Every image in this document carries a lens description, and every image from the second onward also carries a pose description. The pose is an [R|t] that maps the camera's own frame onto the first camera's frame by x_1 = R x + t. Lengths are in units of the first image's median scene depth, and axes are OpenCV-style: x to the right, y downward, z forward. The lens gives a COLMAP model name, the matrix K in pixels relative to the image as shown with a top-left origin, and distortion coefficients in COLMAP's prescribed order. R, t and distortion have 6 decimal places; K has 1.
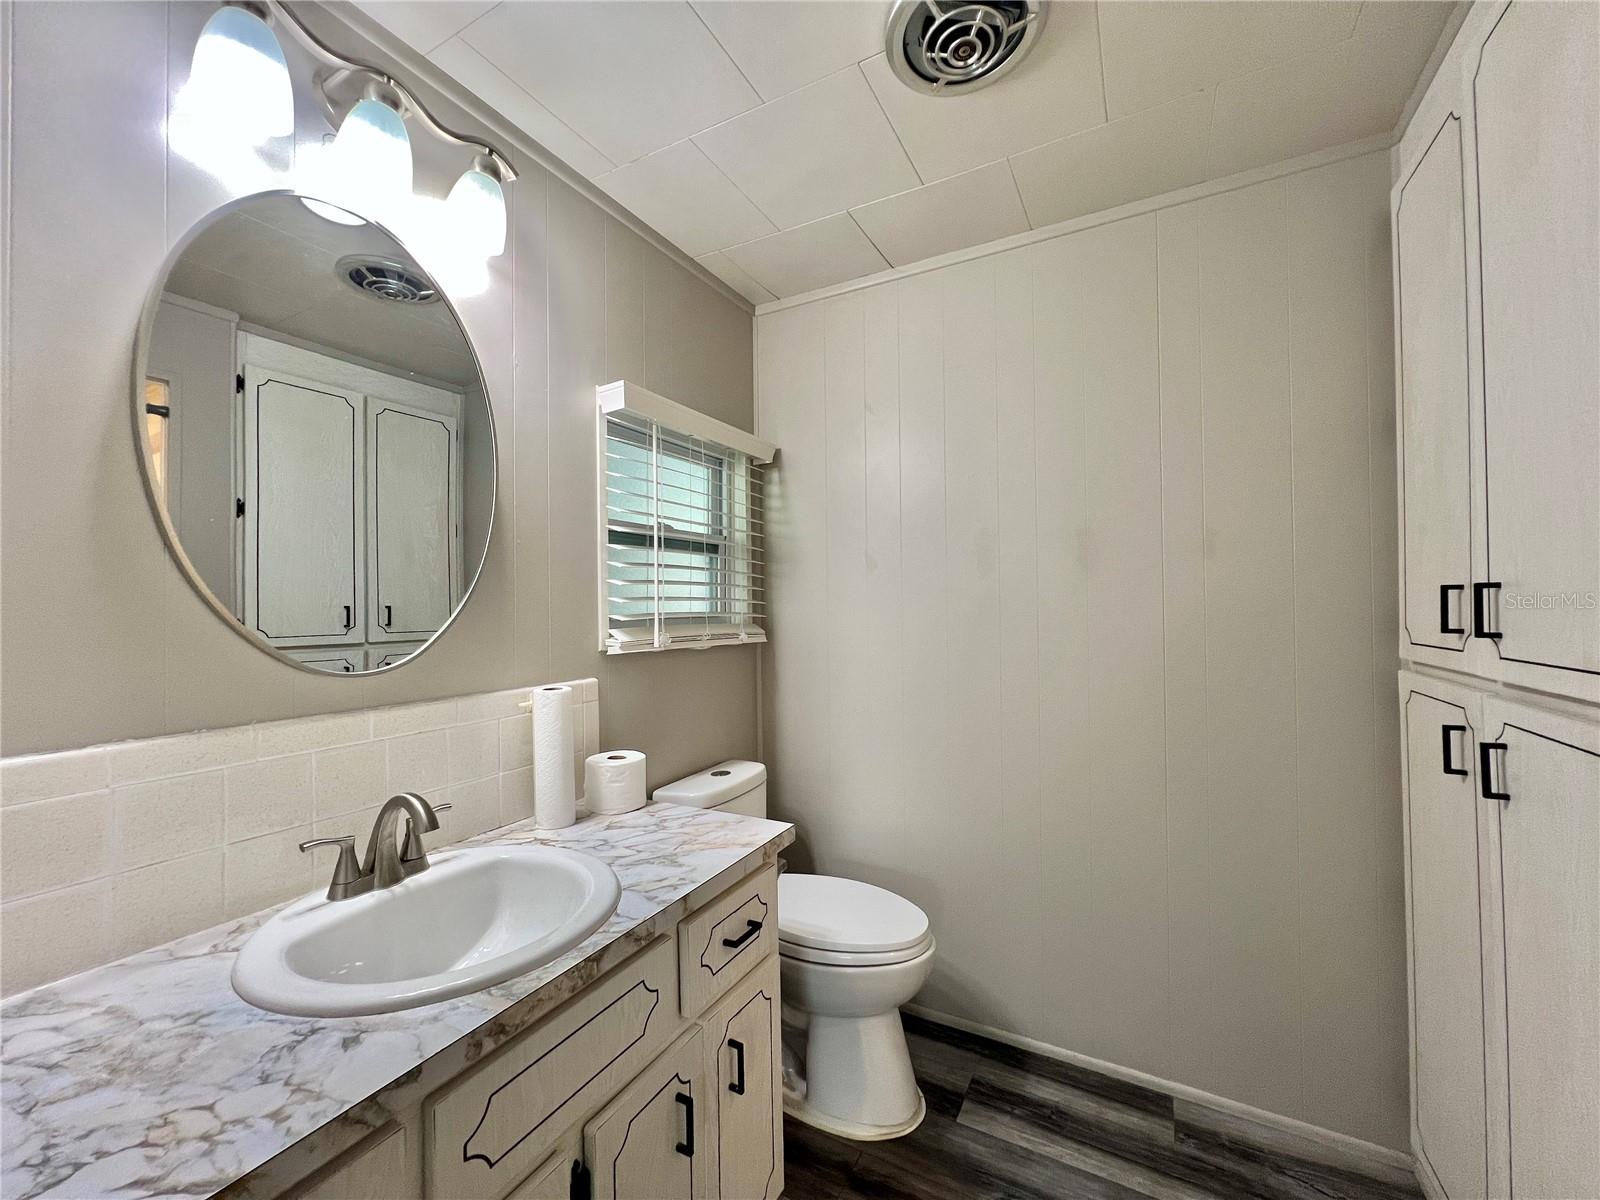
lens RADIAL K [[641.8, 0, 796.2], [0, 641.8, 597.9], [0, 0, 1]] dist [-0.003706, 0.000387]
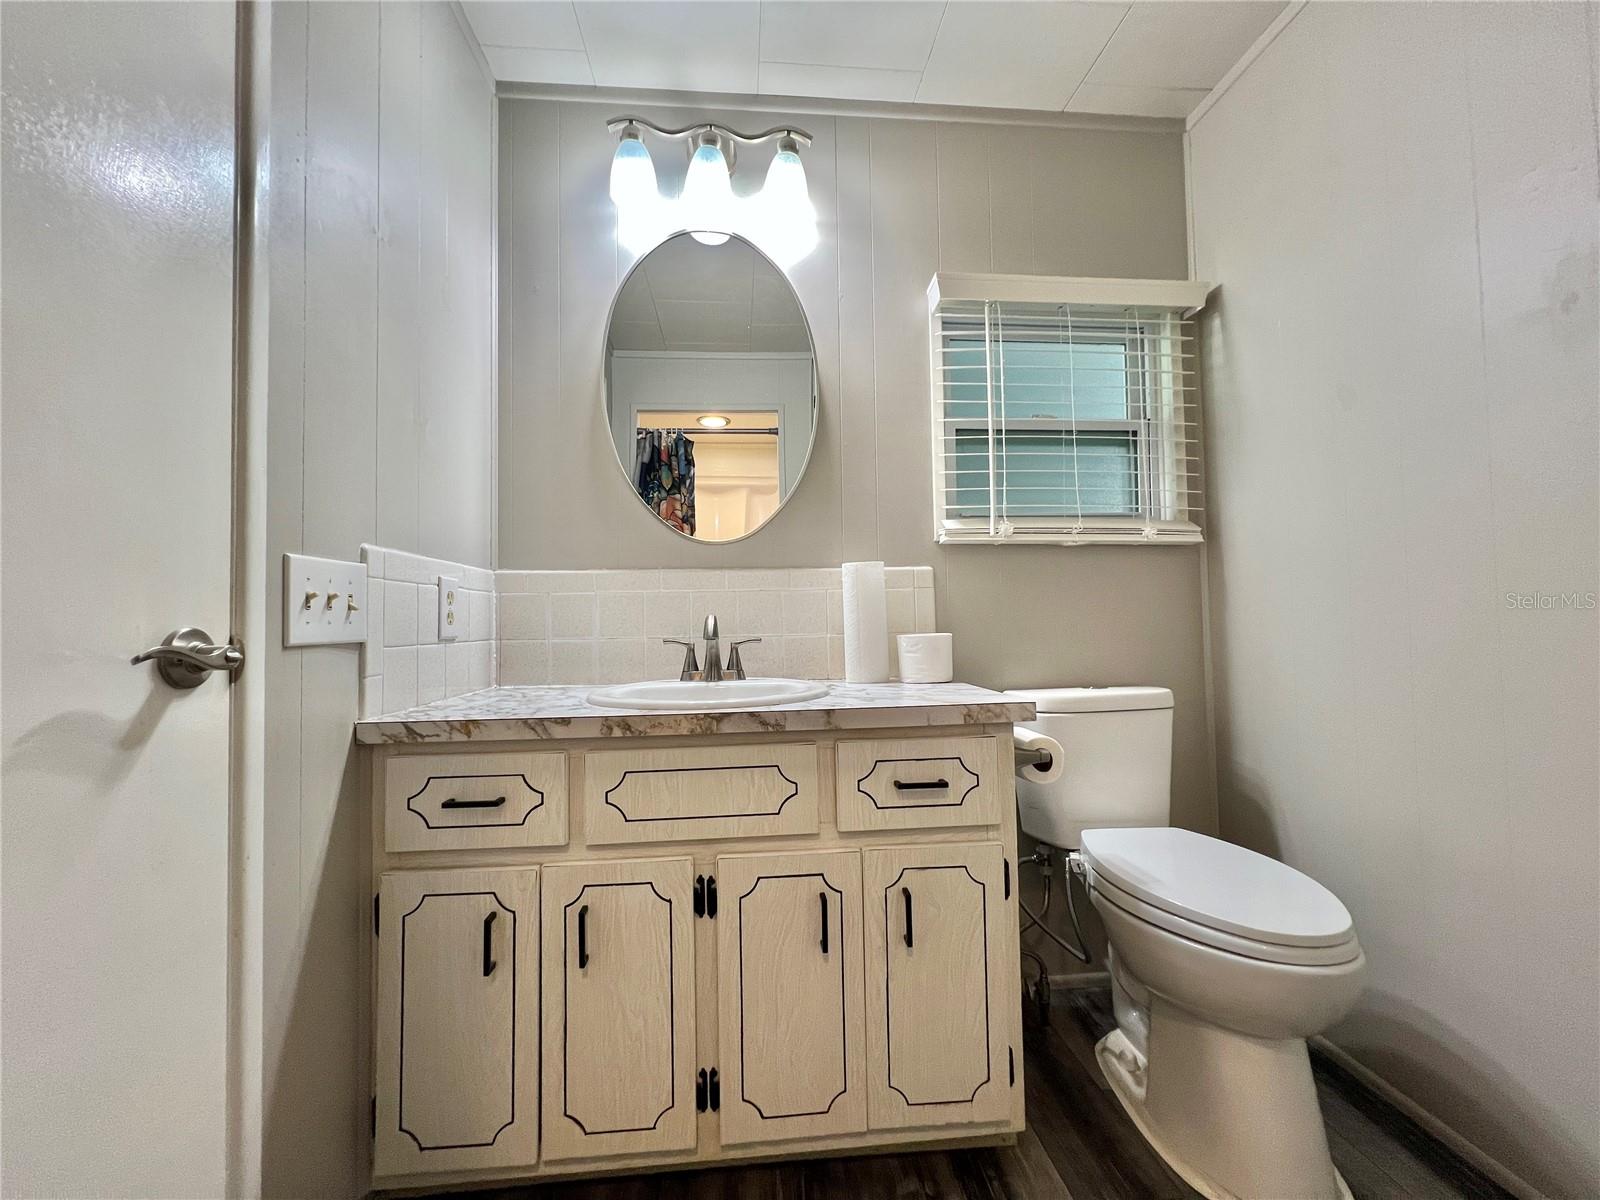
lens RADIAL K [[641.8, 0, 796.2], [0, 641.8, 597.9], [0, 0, 1]] dist [-0.003706, 0.000387]
pose [[0.552191, -0.022625, -0.833411, 0.449176], [0.020124, 0.999702, -0.013806, 0.190937], [0.833475, -0.009148, 0.552482, 0.242063]]
